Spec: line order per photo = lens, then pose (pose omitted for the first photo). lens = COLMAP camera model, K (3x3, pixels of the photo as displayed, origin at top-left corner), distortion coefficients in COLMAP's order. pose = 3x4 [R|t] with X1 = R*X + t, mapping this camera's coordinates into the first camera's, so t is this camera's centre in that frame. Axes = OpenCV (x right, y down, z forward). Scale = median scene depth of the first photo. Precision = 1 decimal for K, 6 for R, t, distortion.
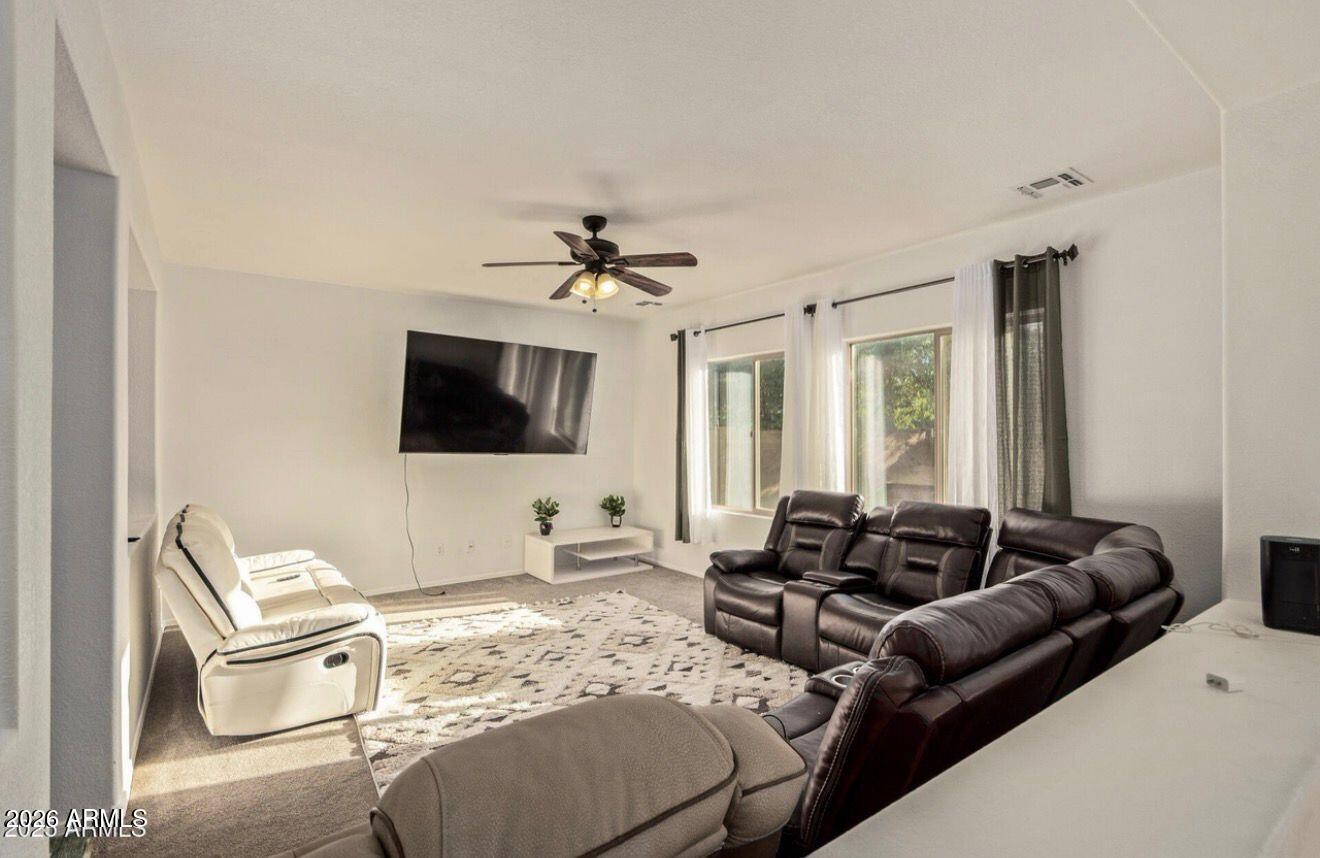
lens RADIAL K [[617.6, 0, 668.7], [0, 617.6, 435.2], [0, 0, 1]] dist [0.003162, 0.002375]
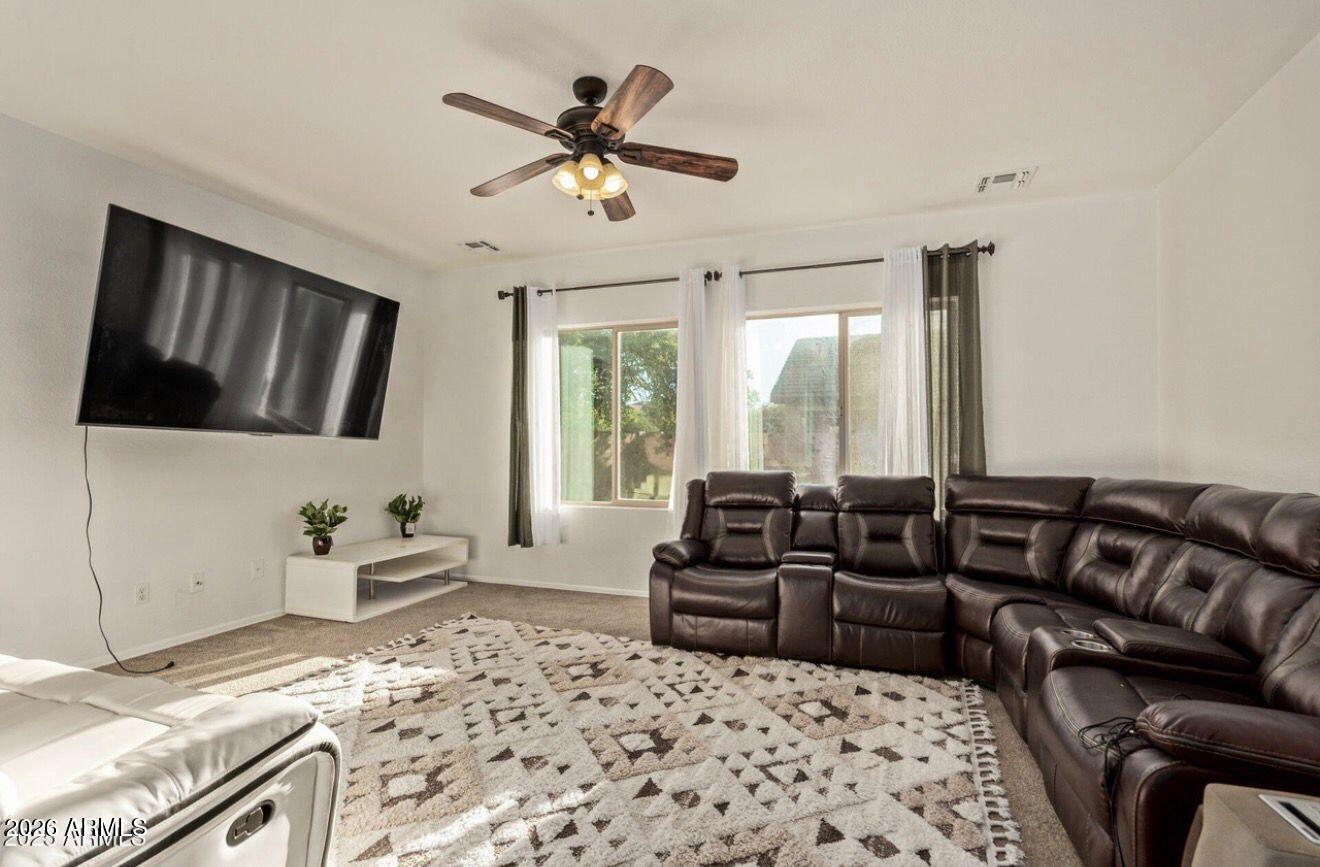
lens RADIAL K [[613.3, 0, 654.5], [0, 613.3, 441.9], [0, 0, 1]] dist [0.004164, 0.000169]
pose [[0.831165, 0.009200, 0.555950, -0.390004], [-0.003656, 0.999932, -0.011081, 0.060466], [-0.556014, 0.007177, 0.831142, 0.321878]]
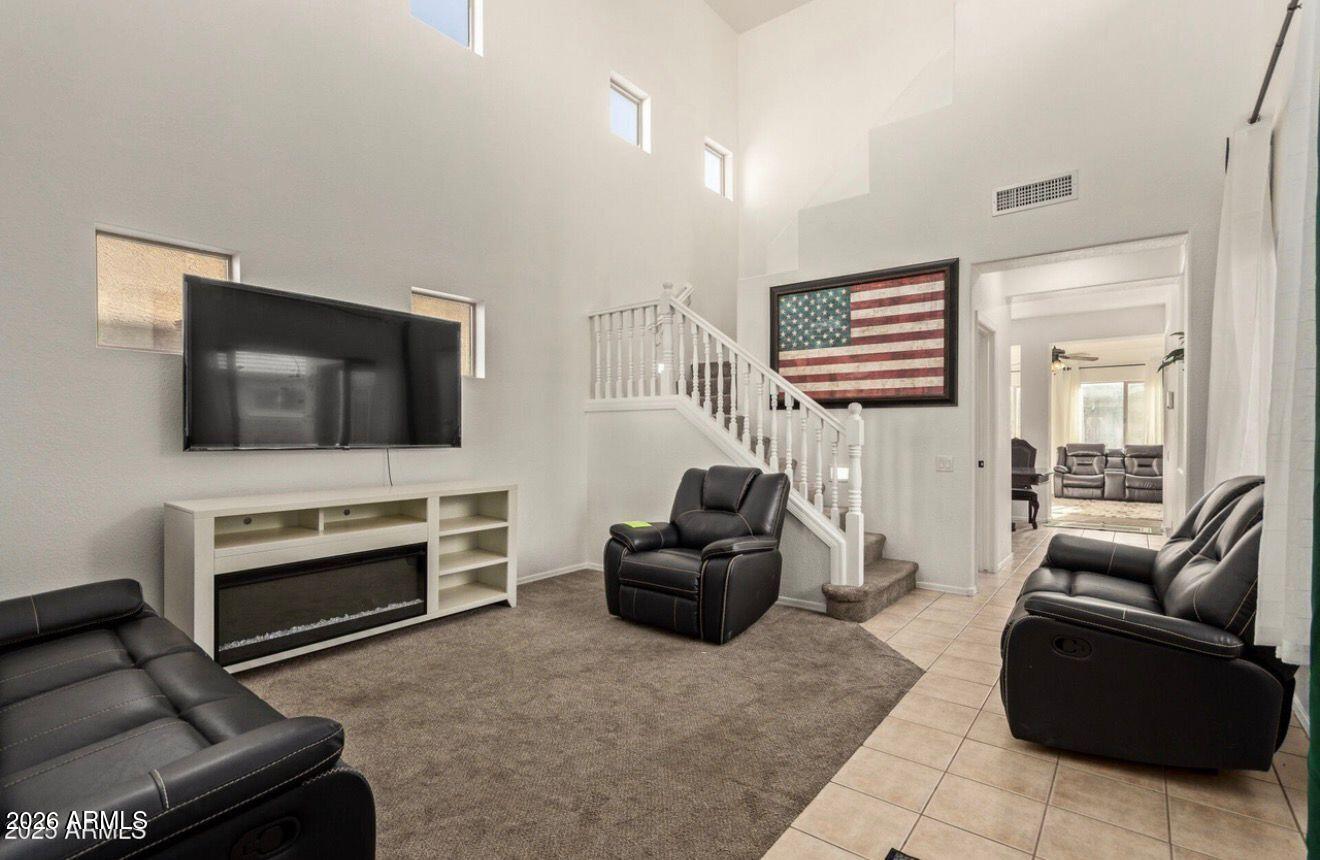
lens RADIAL K [[617.6, 0, 653.8], [0, 617.6, 431.0], [0, 0, 1]] dist [0.003162, 0.002375]
pose [[0.958739, -0.000521, 0.284286, -2.254782], [-0.001324, 0.999979, 0.006297, 0.029747], [-0.284284, -0.006413, 0.958719, -0.976584]]
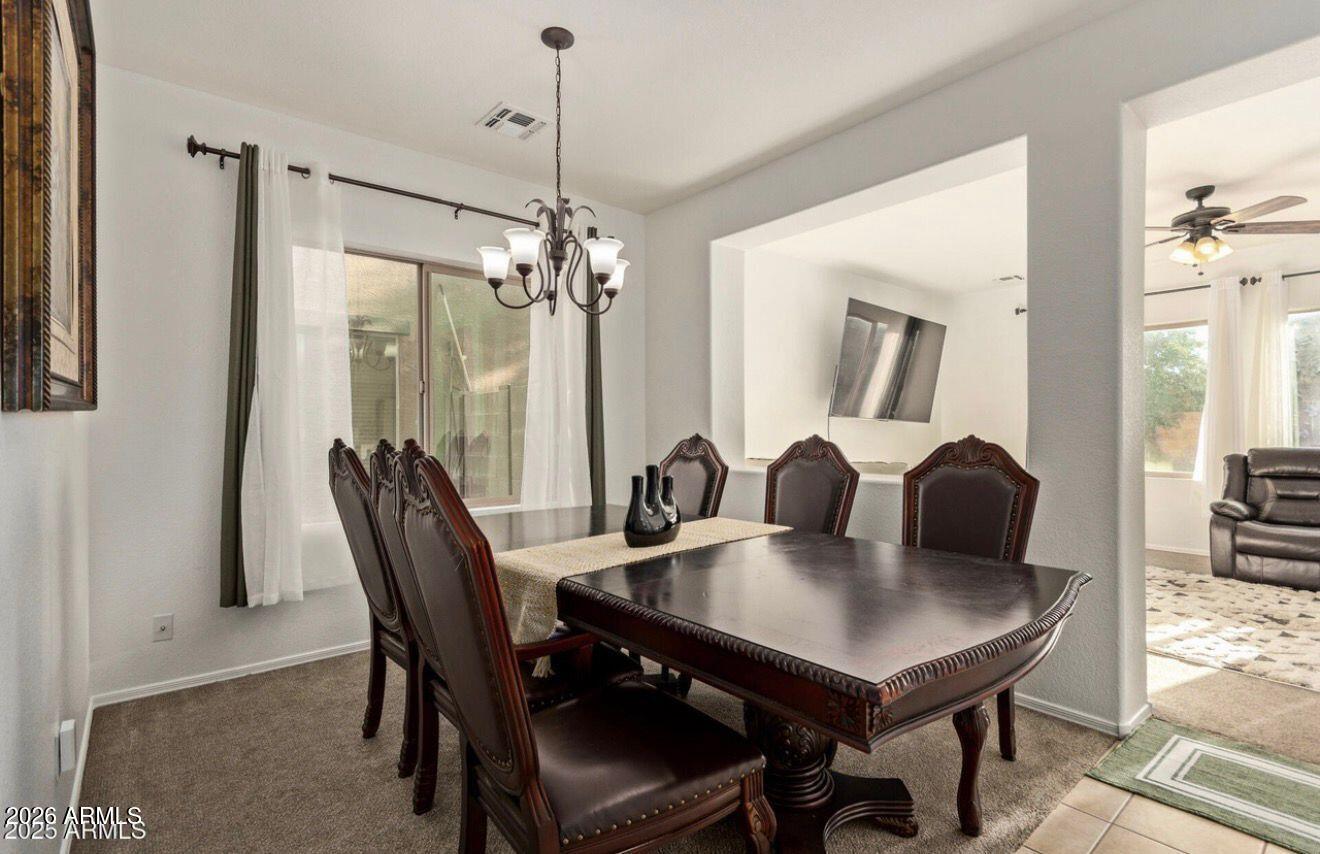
lens RADIAL K [[617.6, 0, 652.2], [0, 617.6, 427.3], [0, 0, 1]] dist [0.003162, 0.002375]
pose [[0.996878, -0.000934, 0.078956, -1.006712], [0.000626, 0.999992, 0.003923, 0.052892], [-0.078959, -0.003861, 0.996870, -0.006245]]
